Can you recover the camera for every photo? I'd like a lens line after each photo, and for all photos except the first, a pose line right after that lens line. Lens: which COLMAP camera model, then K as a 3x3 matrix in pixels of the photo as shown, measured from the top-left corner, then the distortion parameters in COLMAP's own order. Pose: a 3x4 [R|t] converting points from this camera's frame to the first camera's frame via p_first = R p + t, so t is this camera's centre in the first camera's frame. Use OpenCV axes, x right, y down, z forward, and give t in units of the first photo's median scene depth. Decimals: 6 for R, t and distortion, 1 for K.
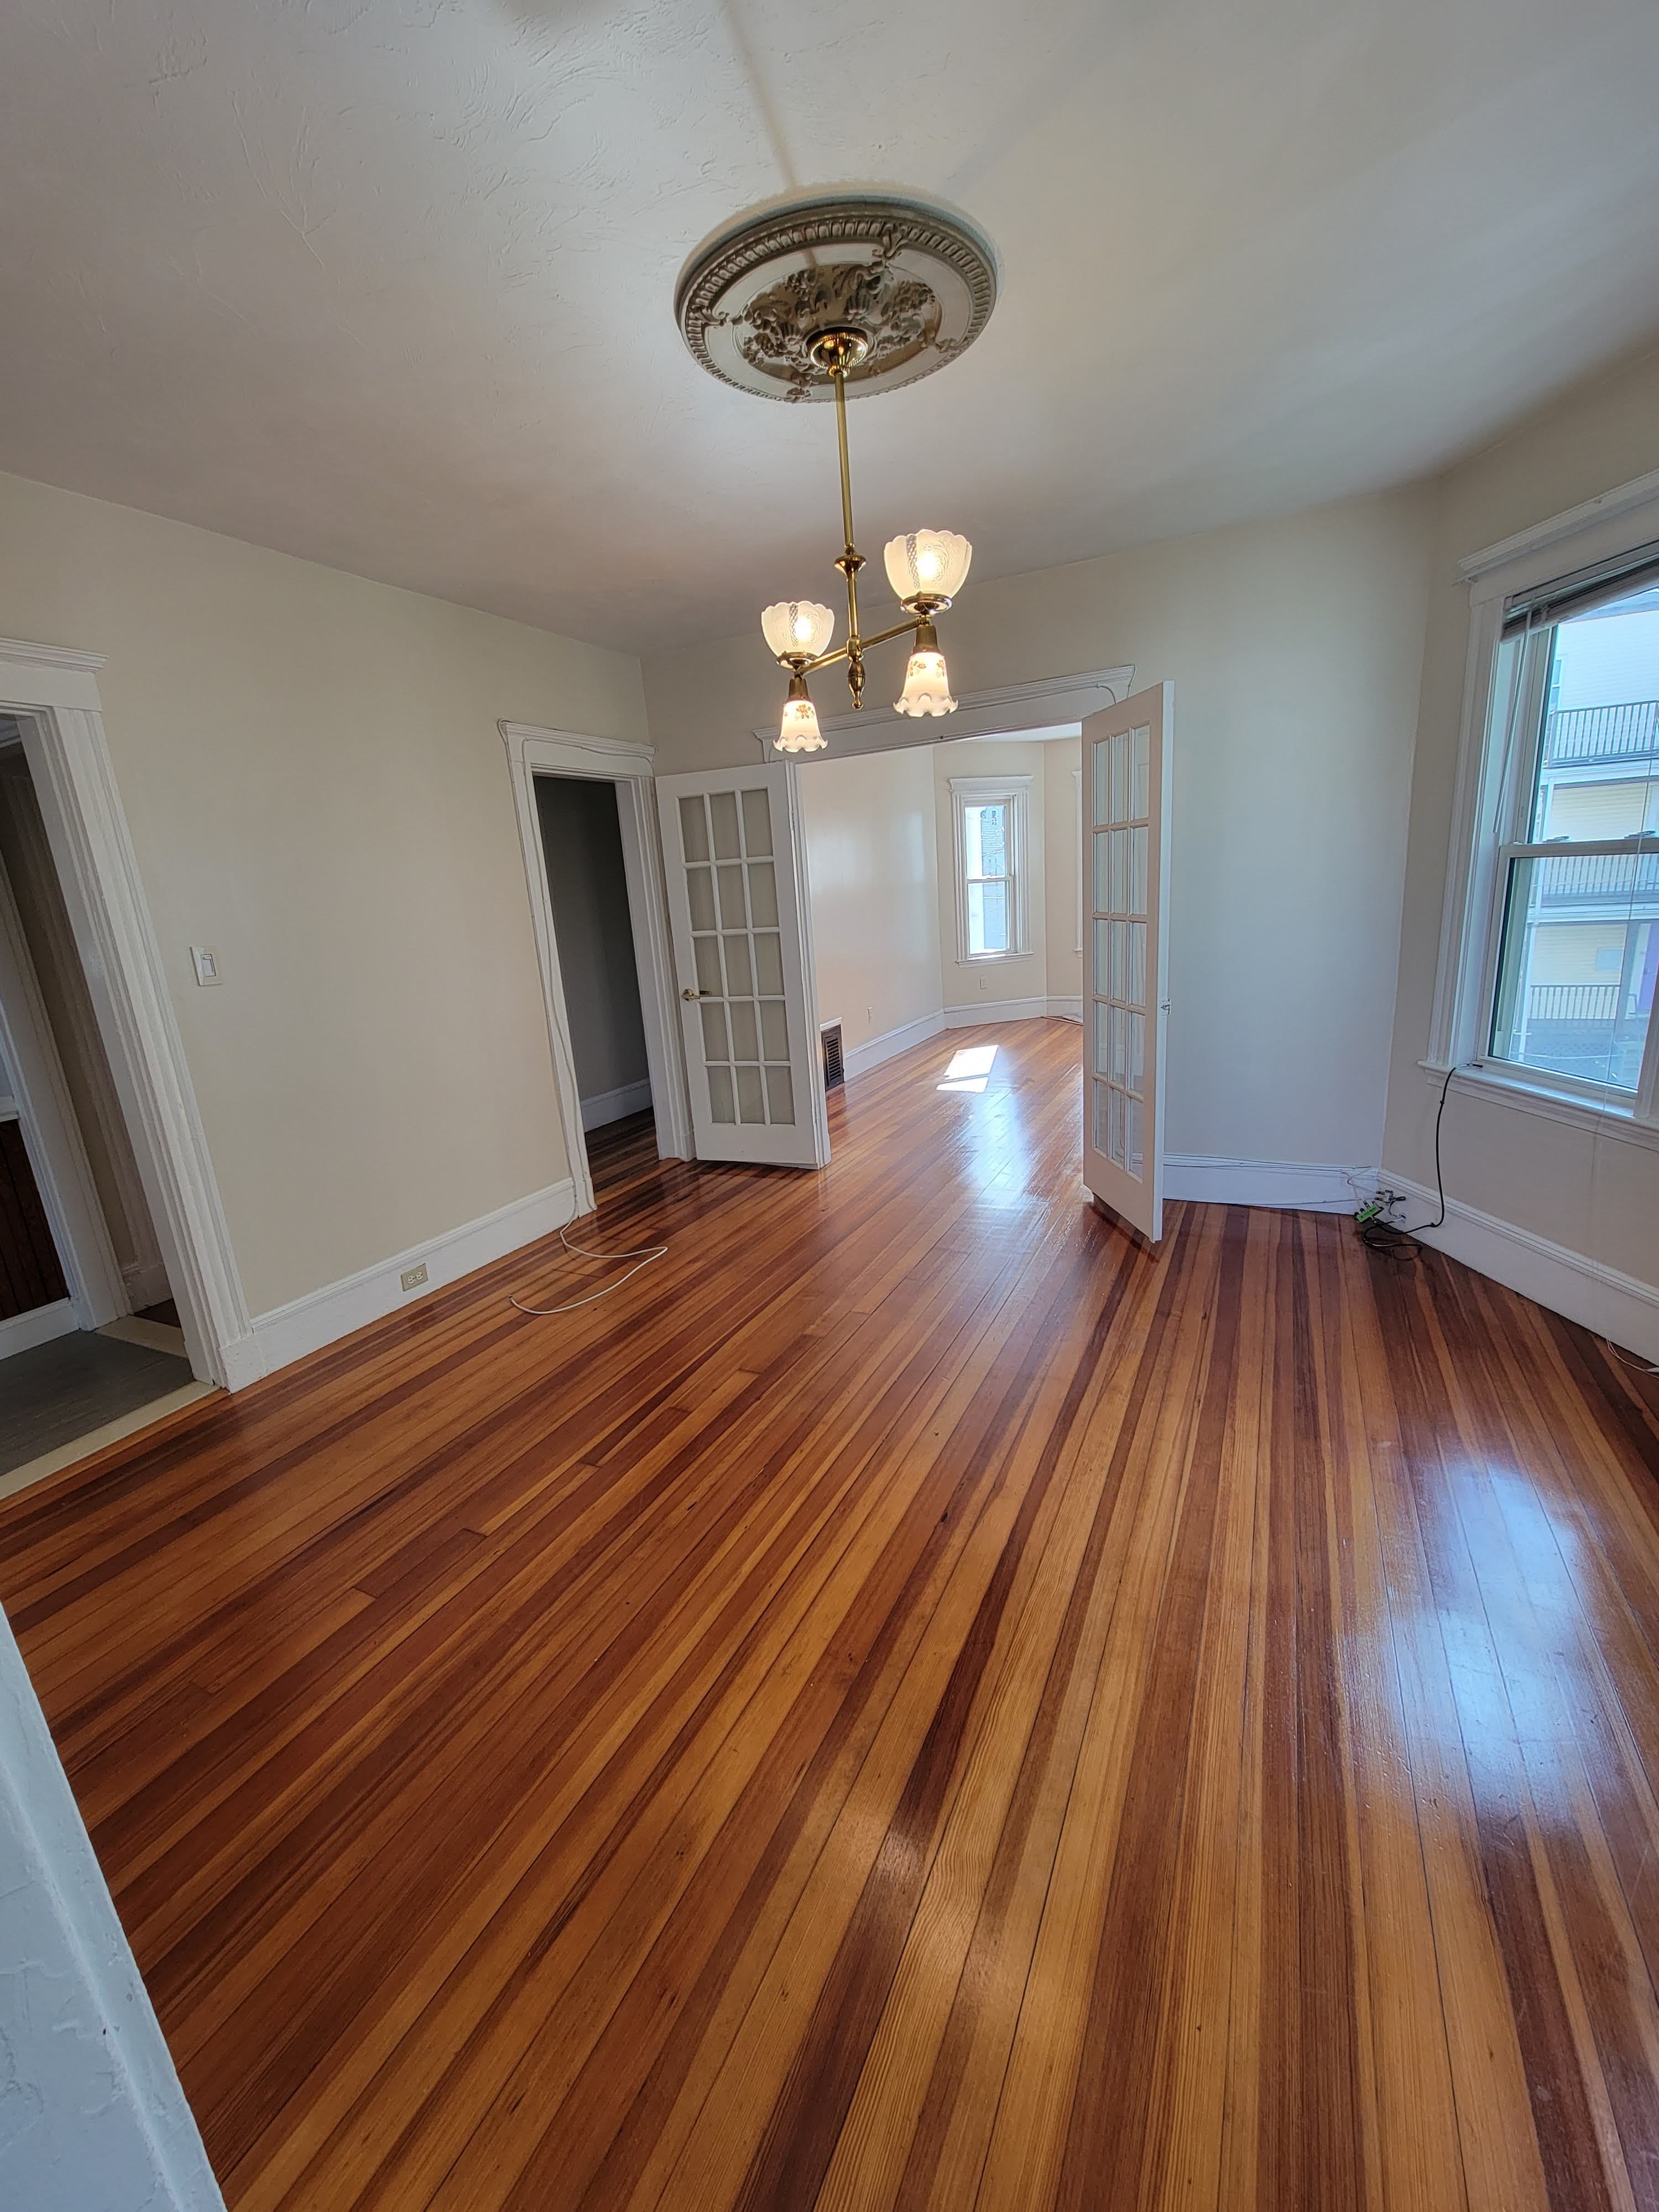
lens RADIAL K [[900.7, 0, 830.0], [0, 900.7, 1112.9], [0, 0, 1]] dist [-0.002932, -0.000631]
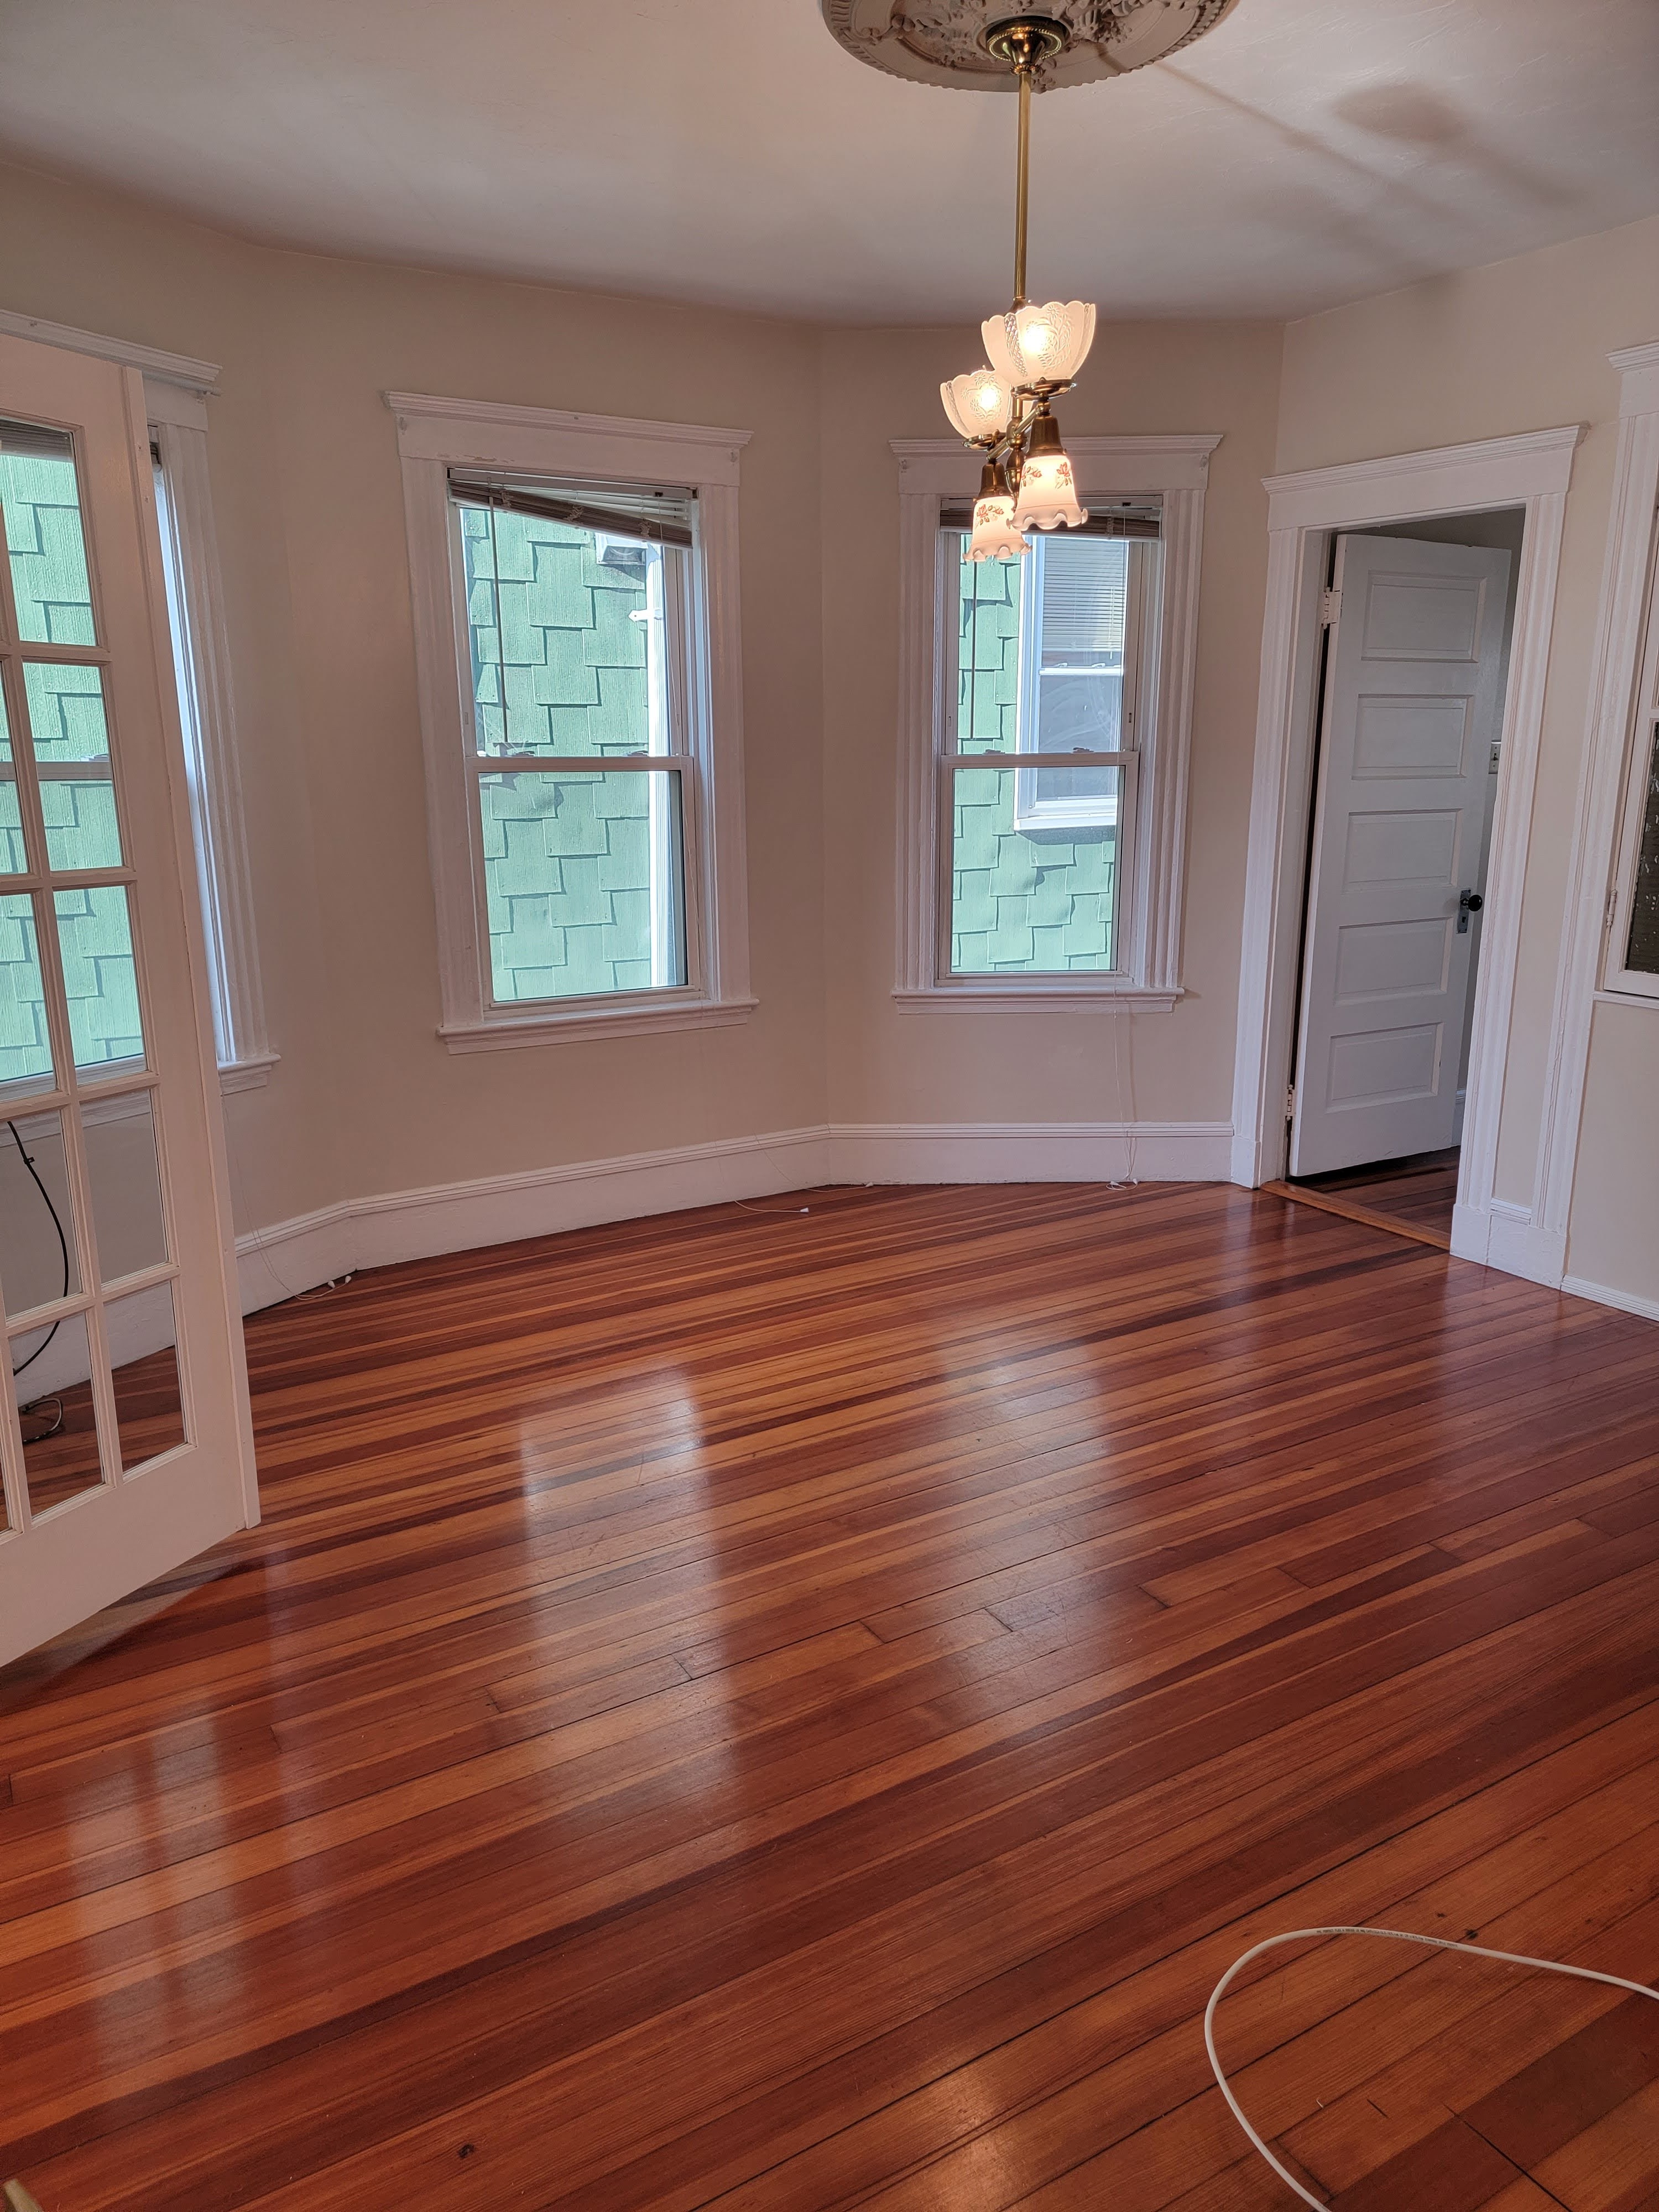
lens RADIAL K [[1517.5, 0, 832.0], [0, 1517.5, 1136.4], [0, 0, 1]] dist [0.049175, -0.004473]
pose [[-0.844598, -0.054482, 0.532621, -0.470417], [0.199076, 0.891526, 0.406878, -0.453705], [-0.497013, 0.449681, -0.742136, 1.923708]]
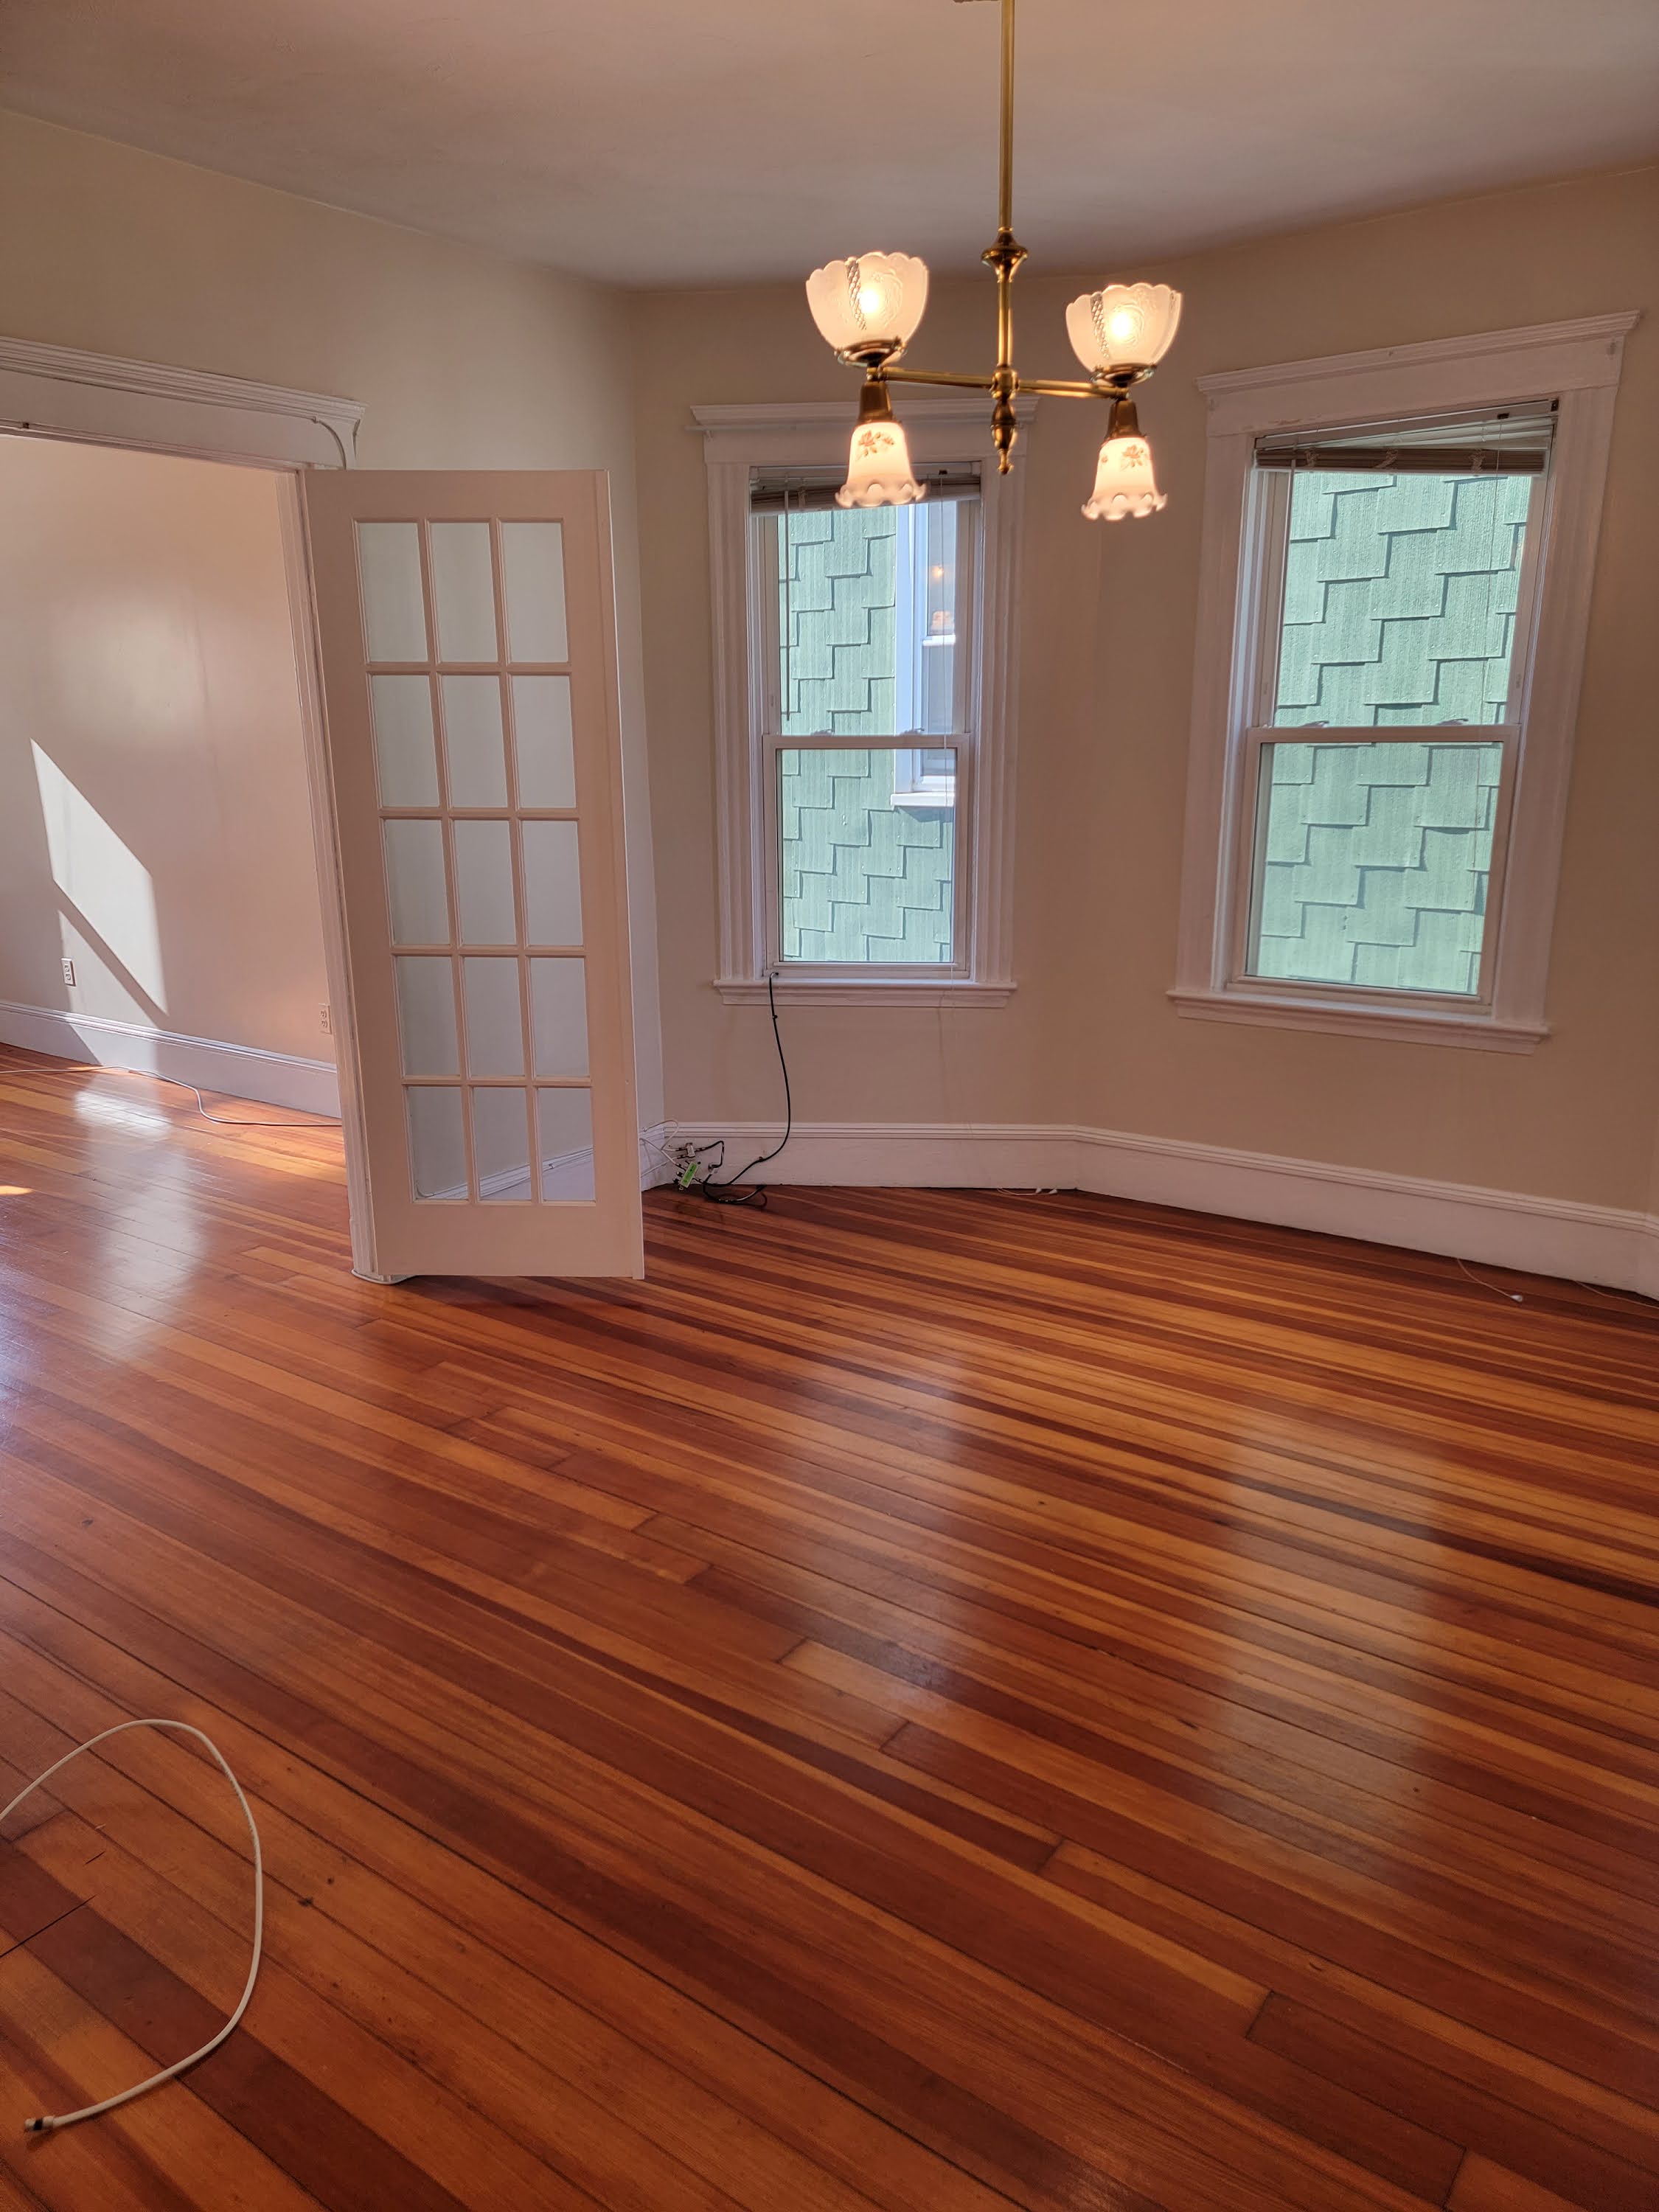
lens RADIAL K [[1520.4, 0, 818.0], [0, 1520.4, 1106.5], [0, 0, 1]] dist [0.071906, -0.080067]
pose [[0.165058, -0.172290, 0.971119, -1.015055], [0.241601, 0.961689, 0.129552, -0.140878], [-0.956235, 0.213240, 0.200360, 0.850955]]
